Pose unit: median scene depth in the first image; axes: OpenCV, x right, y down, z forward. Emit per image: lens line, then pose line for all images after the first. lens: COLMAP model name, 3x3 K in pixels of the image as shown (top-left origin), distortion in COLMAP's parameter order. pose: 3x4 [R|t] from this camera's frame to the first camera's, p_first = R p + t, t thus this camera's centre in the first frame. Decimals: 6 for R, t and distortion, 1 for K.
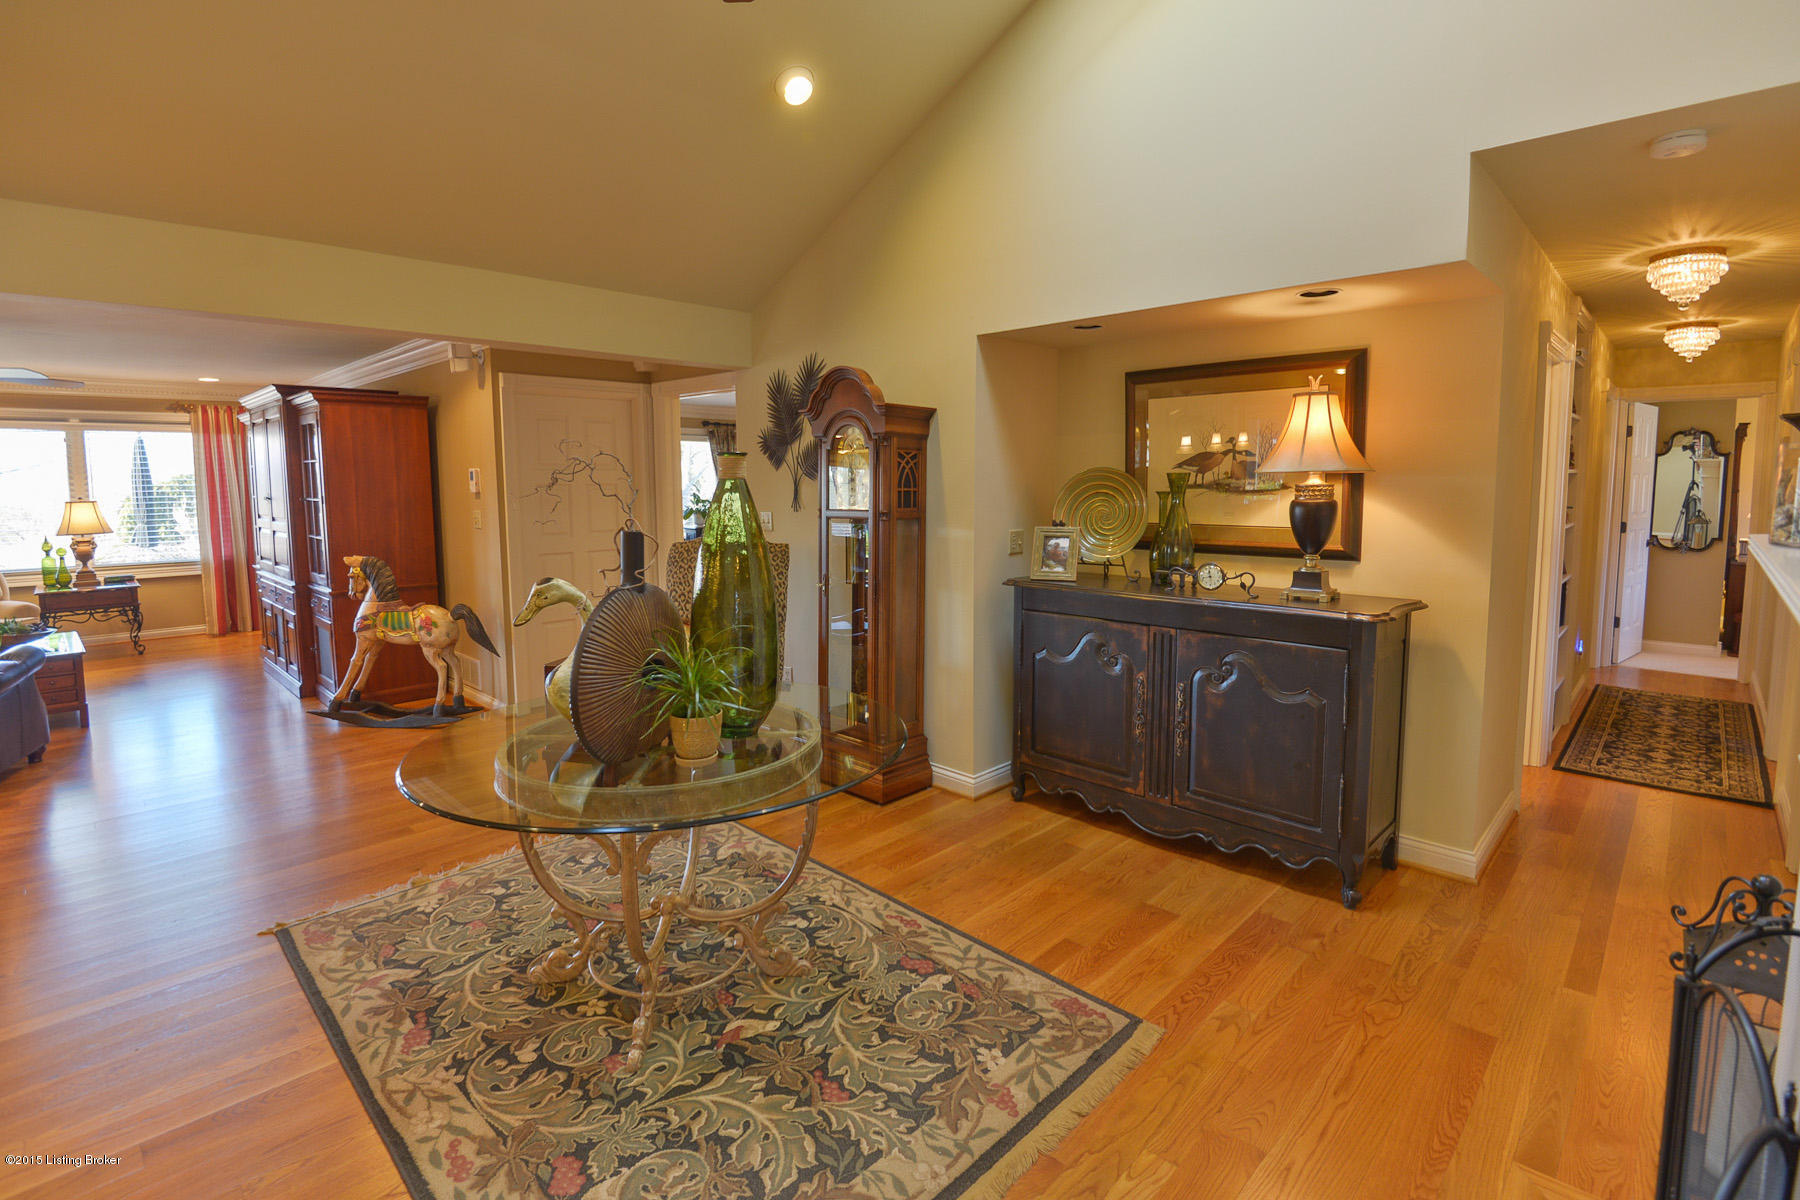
lens RADIAL K [[836.3, 0, 860.4], [0, 836.3, 558.4], [0, 0, 1]] dist [0.004595, -0.002491]
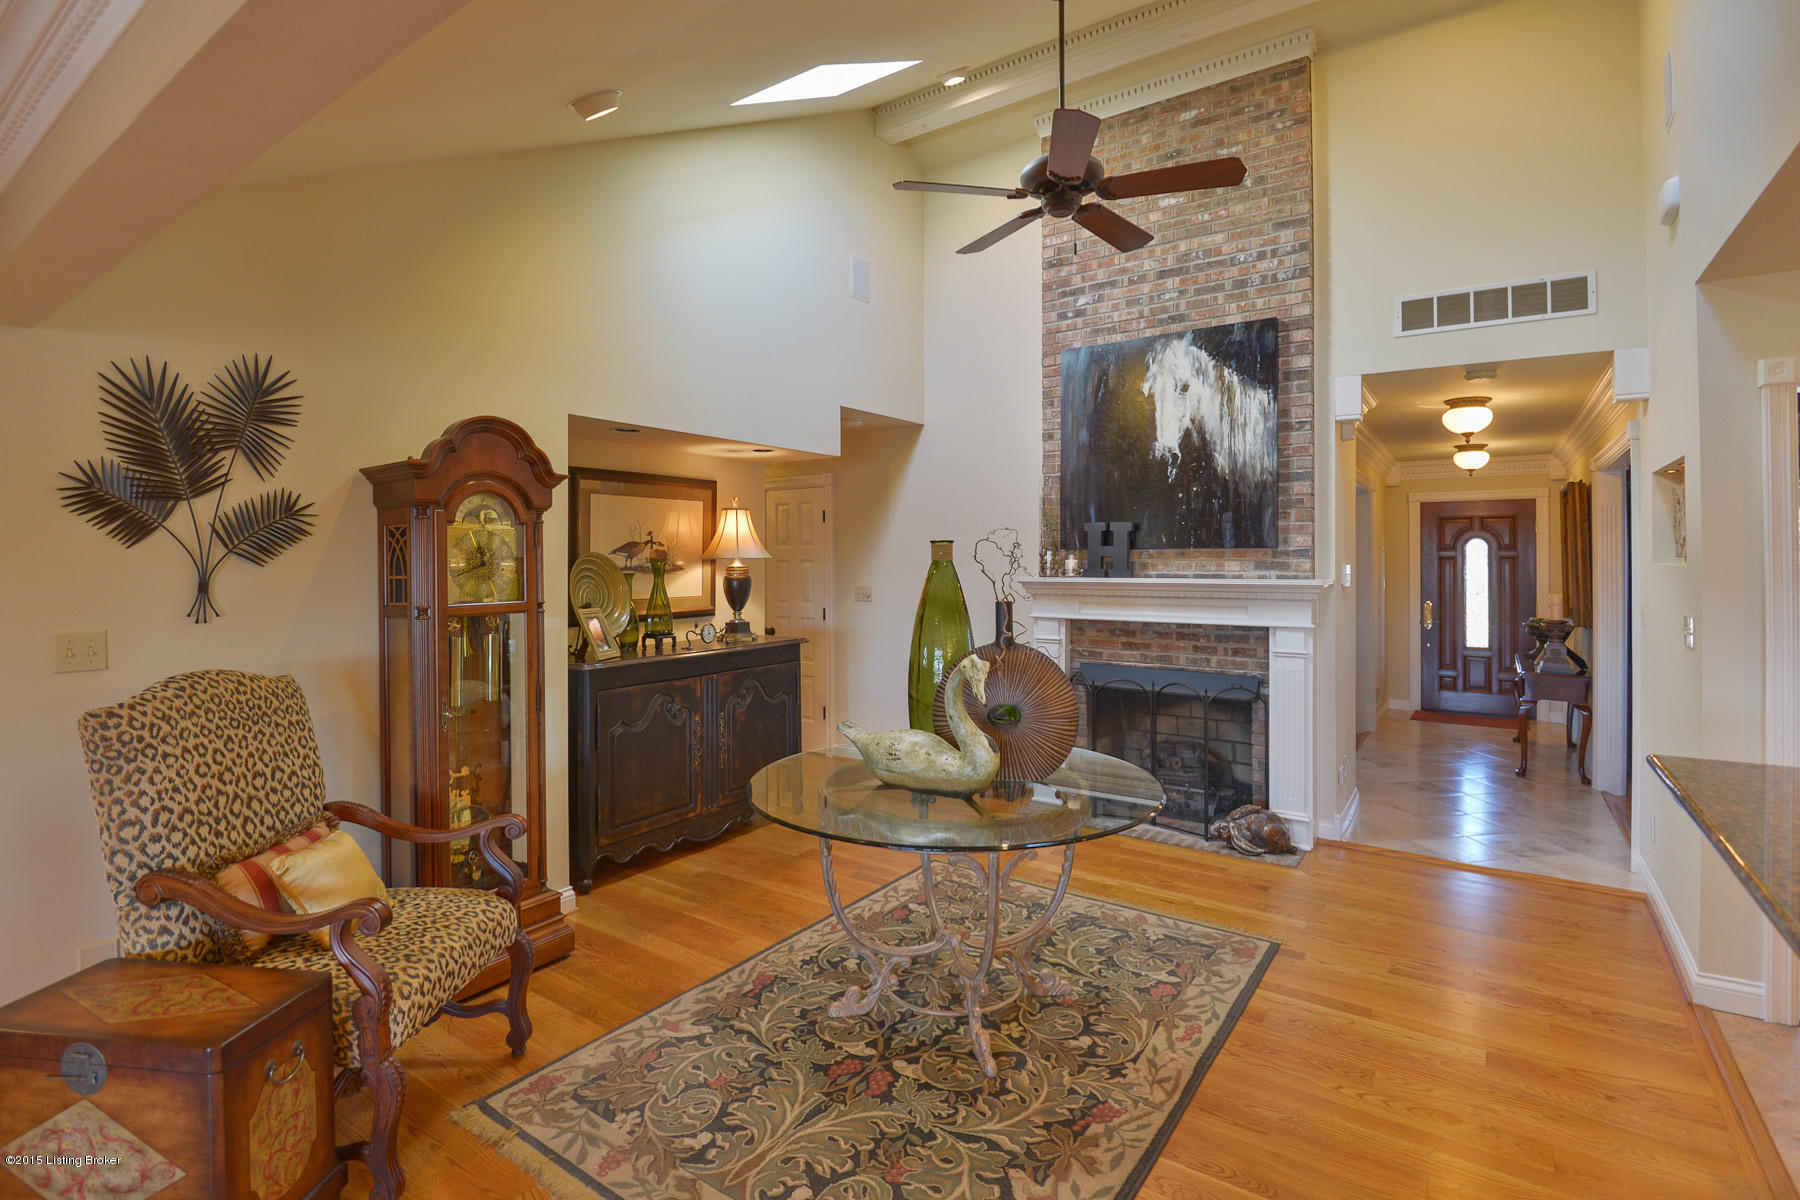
lens RADIAL K [[836.3, 0, 927.6], [0, 836.3, 559.0], [0, 0, 1]] dist [0.004595, -0.002491]
pose [[-0.191567, 0.011106, 0.981417, -1.291083], [0.105789, 0.994344, 0.009397, -0.096033], [-0.975762, 0.105624, -0.191658, 1.166490]]
